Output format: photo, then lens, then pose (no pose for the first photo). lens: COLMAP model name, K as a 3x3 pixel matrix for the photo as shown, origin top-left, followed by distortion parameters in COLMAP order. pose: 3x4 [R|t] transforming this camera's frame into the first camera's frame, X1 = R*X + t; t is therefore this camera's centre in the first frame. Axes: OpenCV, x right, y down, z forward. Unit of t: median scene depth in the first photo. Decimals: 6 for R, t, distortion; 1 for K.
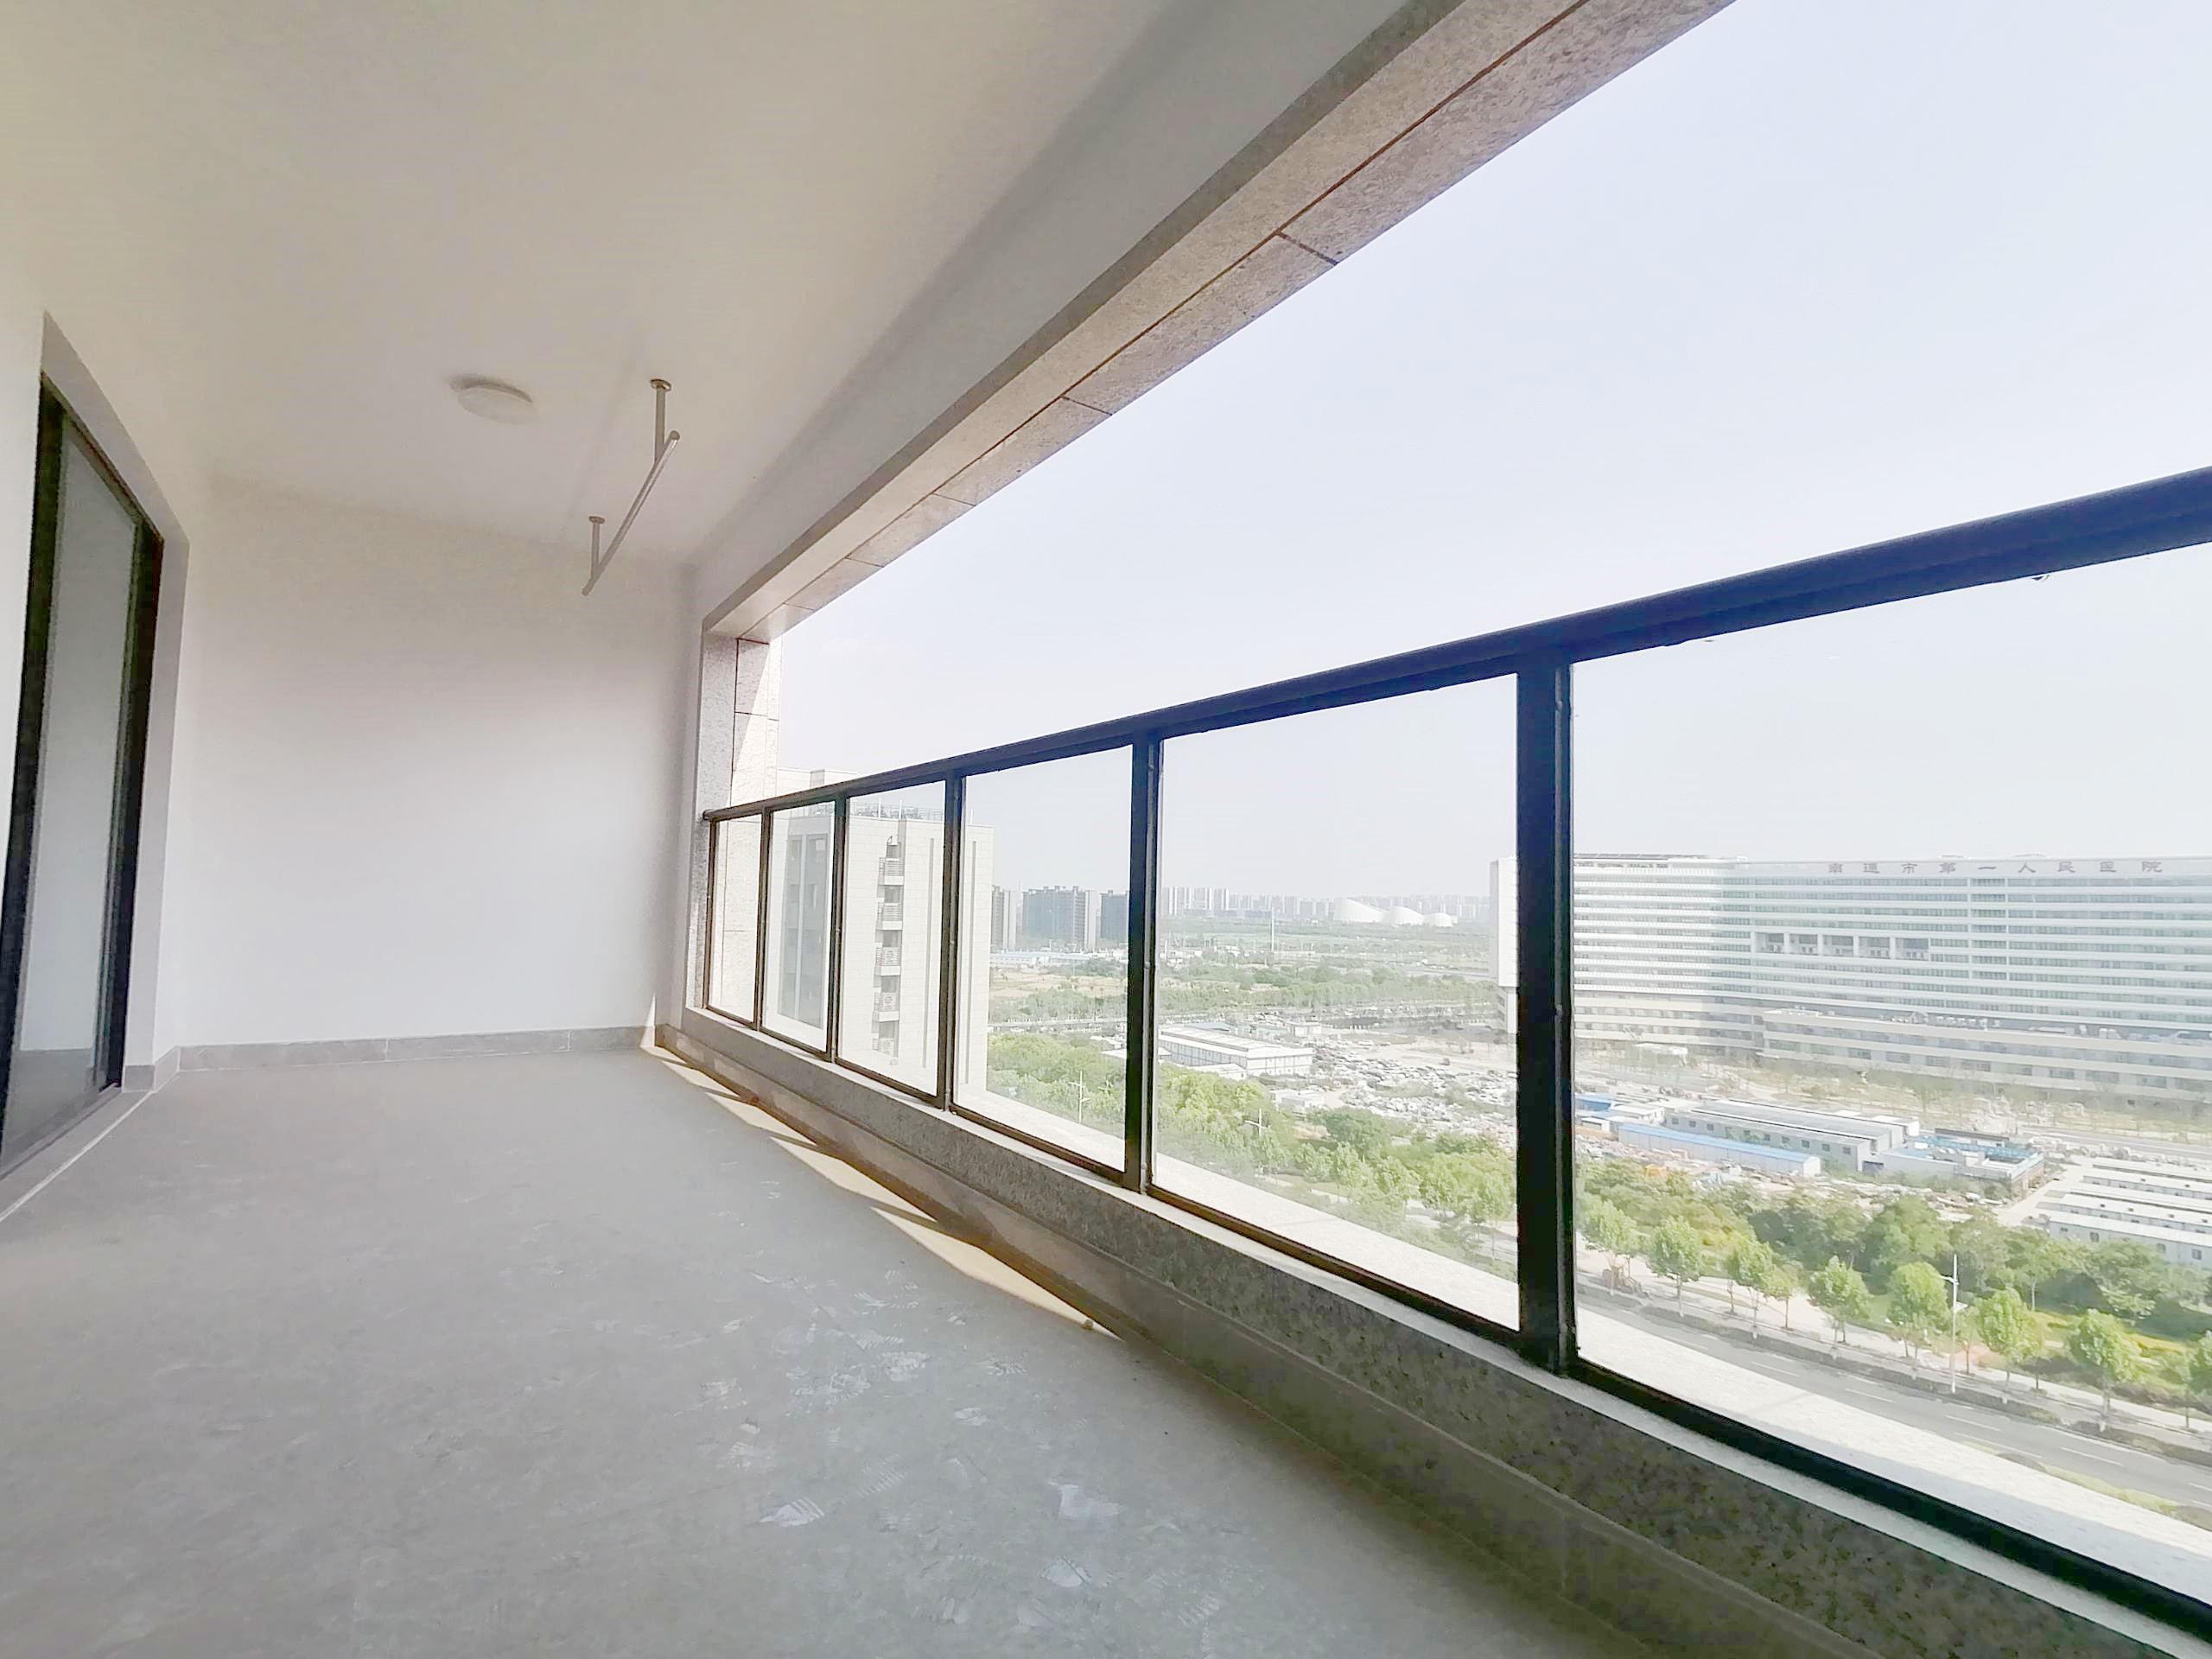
lens RADIAL K [[1110.0, 0, 1106.0], [0, 1110.0, 829.5], [0, 0, 1]] dist [0.022017, -0.026986]
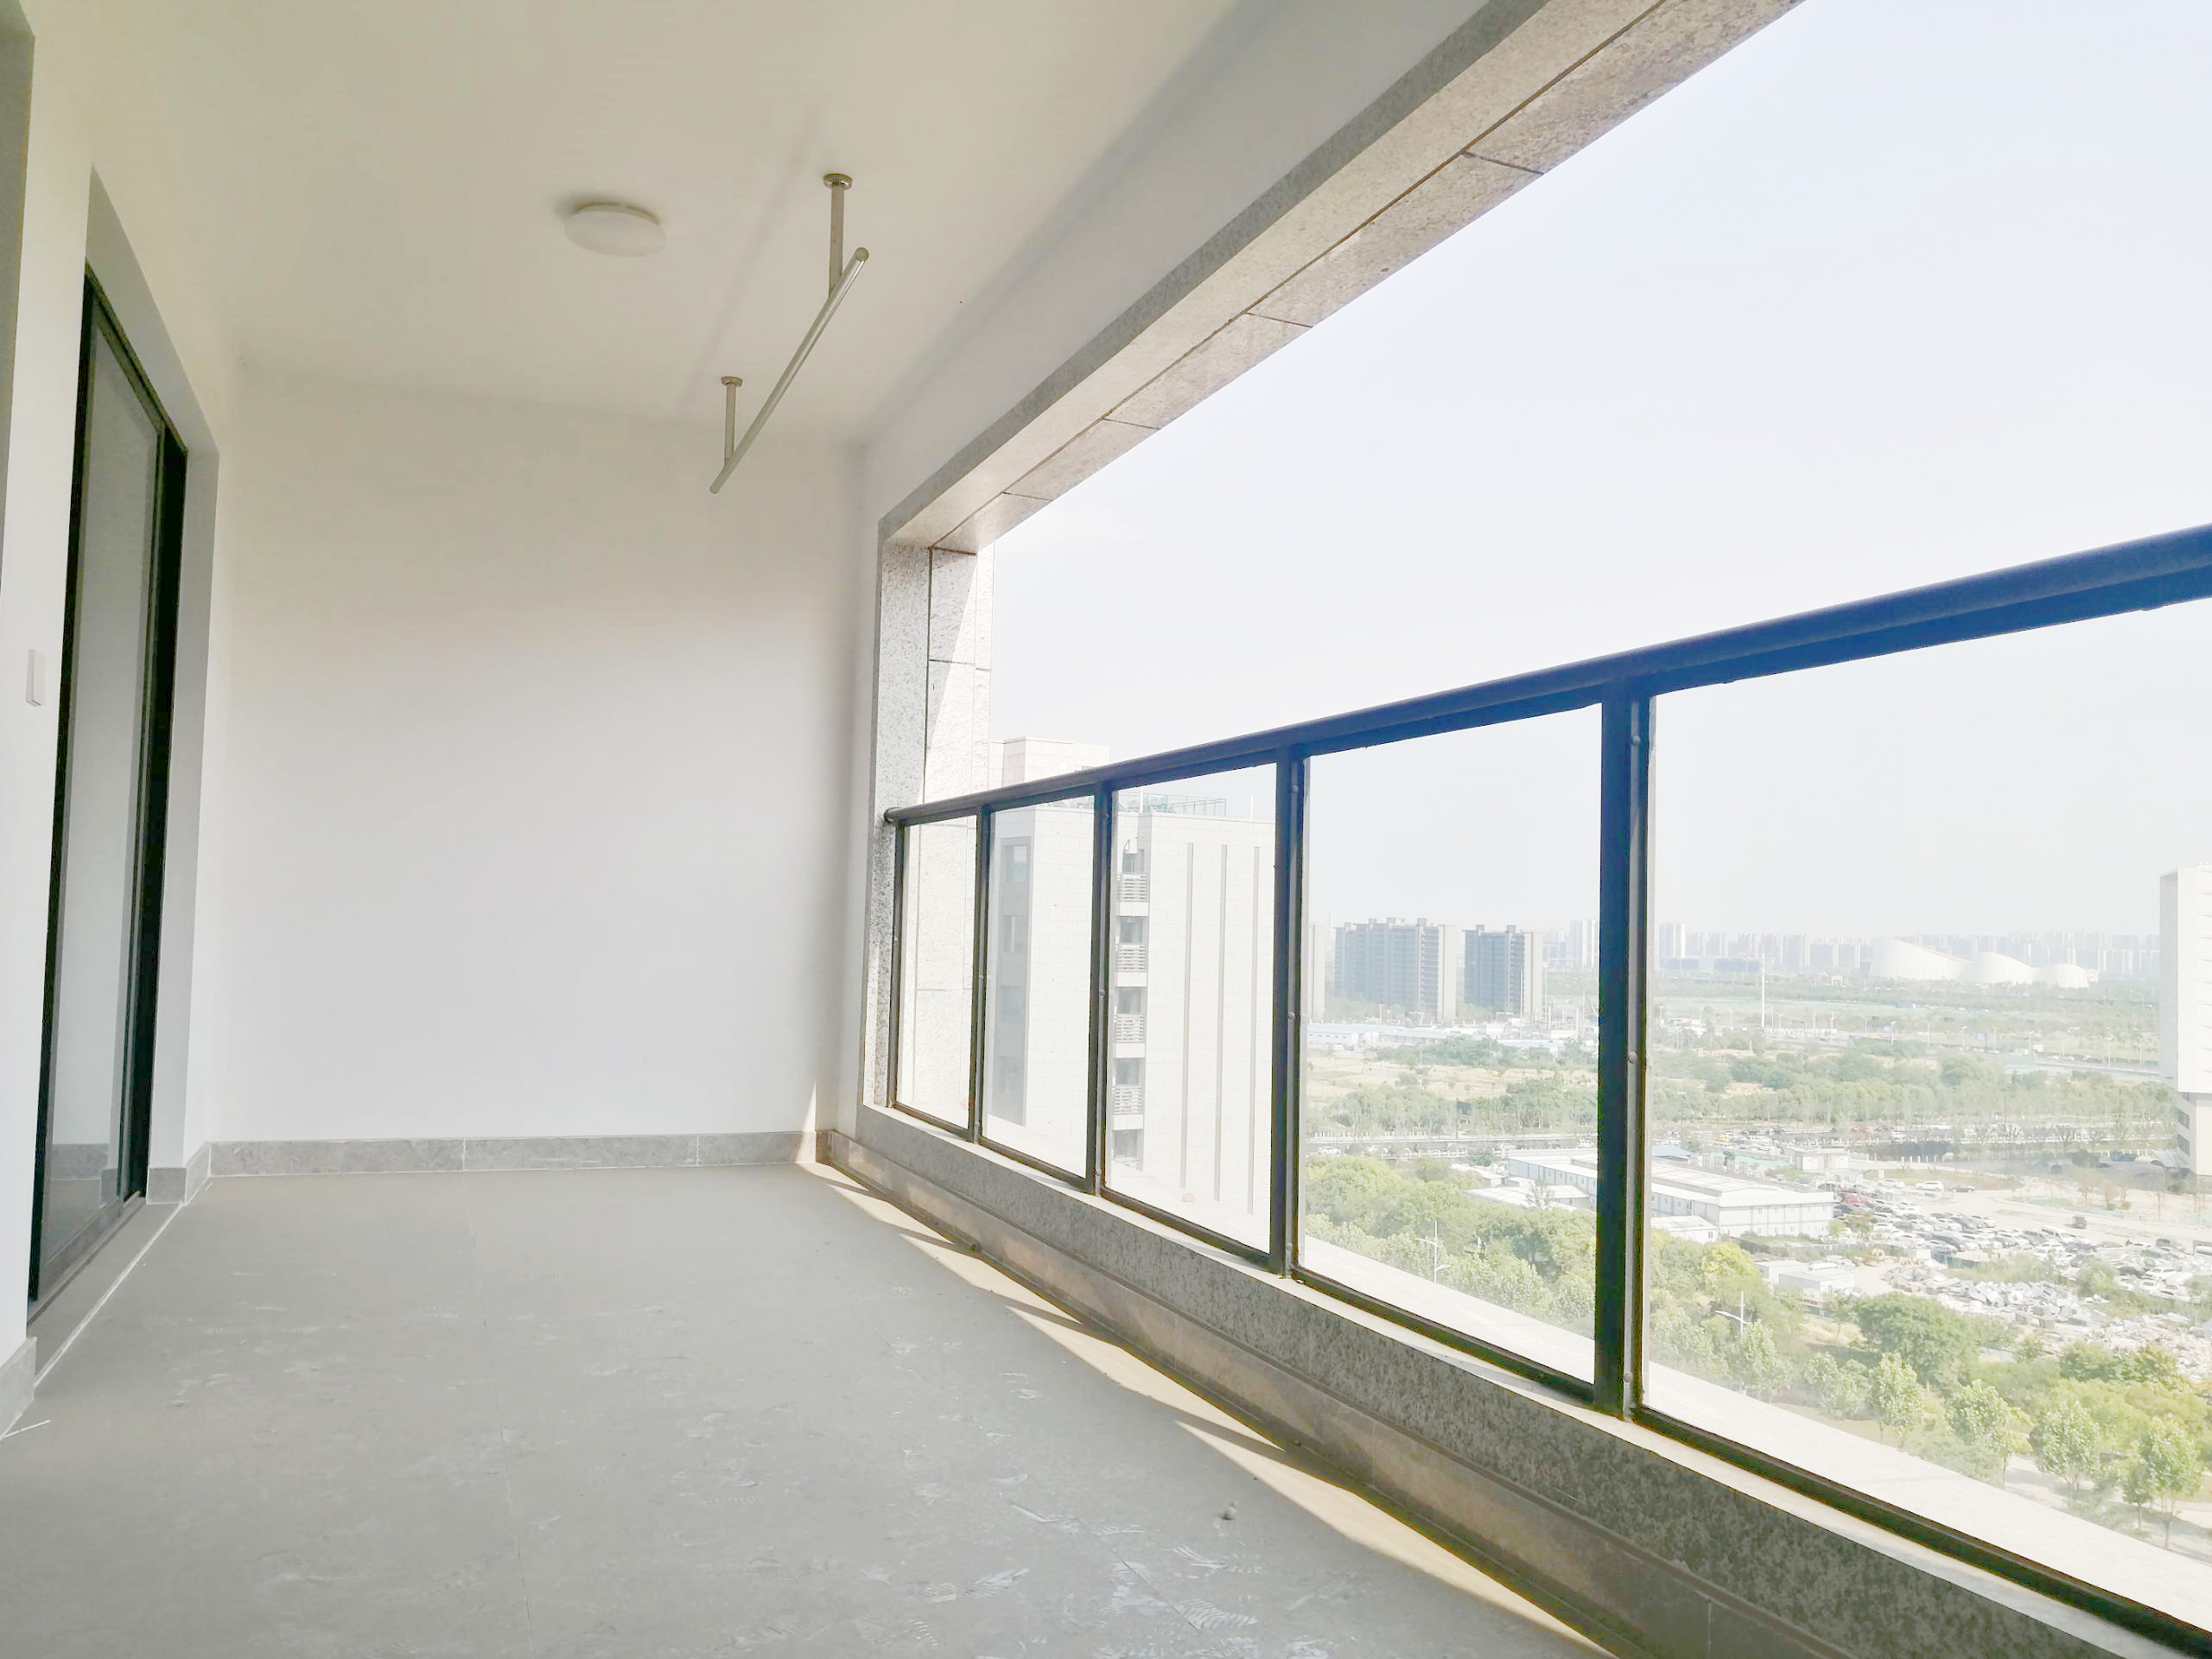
lens RADIAL K [[1790.8, 0, 1093.1], [0, 1790.8, 836.7], [0, 0, 1]] dist [-0.031613, 0.017410]
pose [[0.978679, -0.009864, -0.205160, -0.020010], [0.011058, 0.999928, 0.004675, -0.003781], [0.205099, -0.006844, 0.978717, -0.016412]]
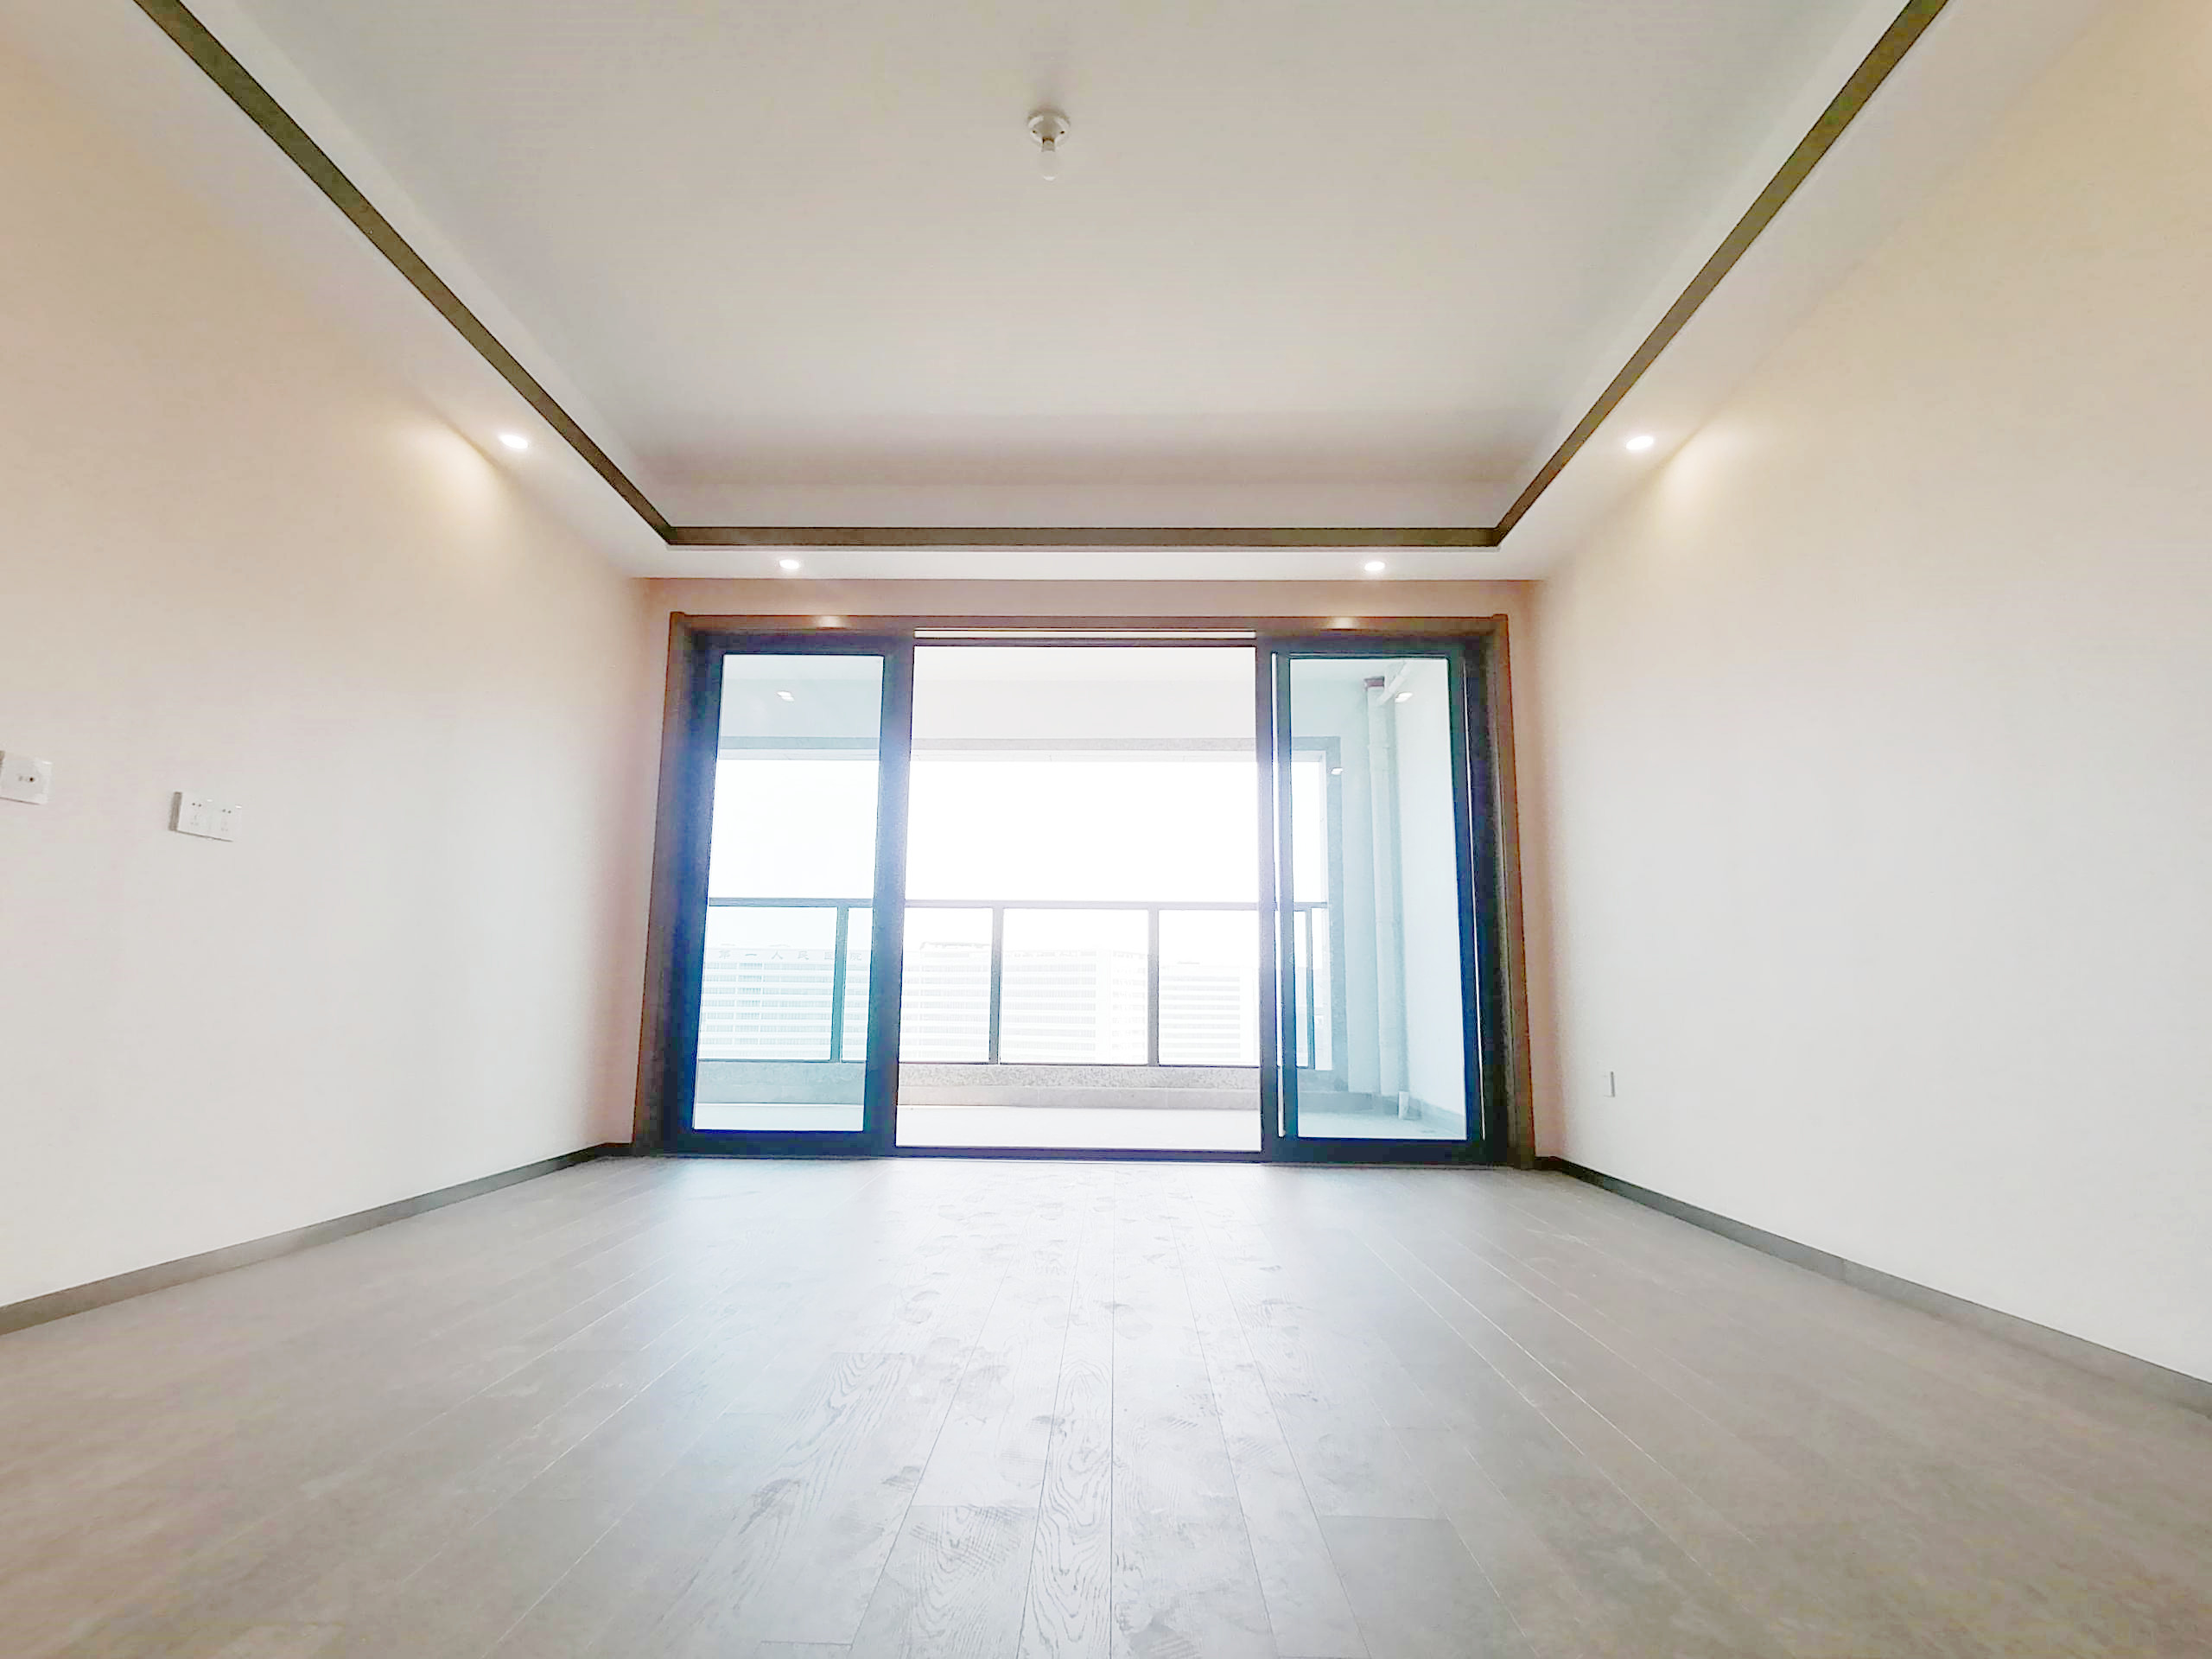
lens RADIAL K [[1110.0, 0, 1106.0], [0, 1110.0, 829.5], [0, 0, 1]] dist [0.022017, -0.026986]
pose [[0.544140, 0.111878, 0.831501, -0.877199], [-0.051127, 0.993649, -0.100237, -0.003295], [-0.837435, 0.012031, 0.546405, -0.319639]]
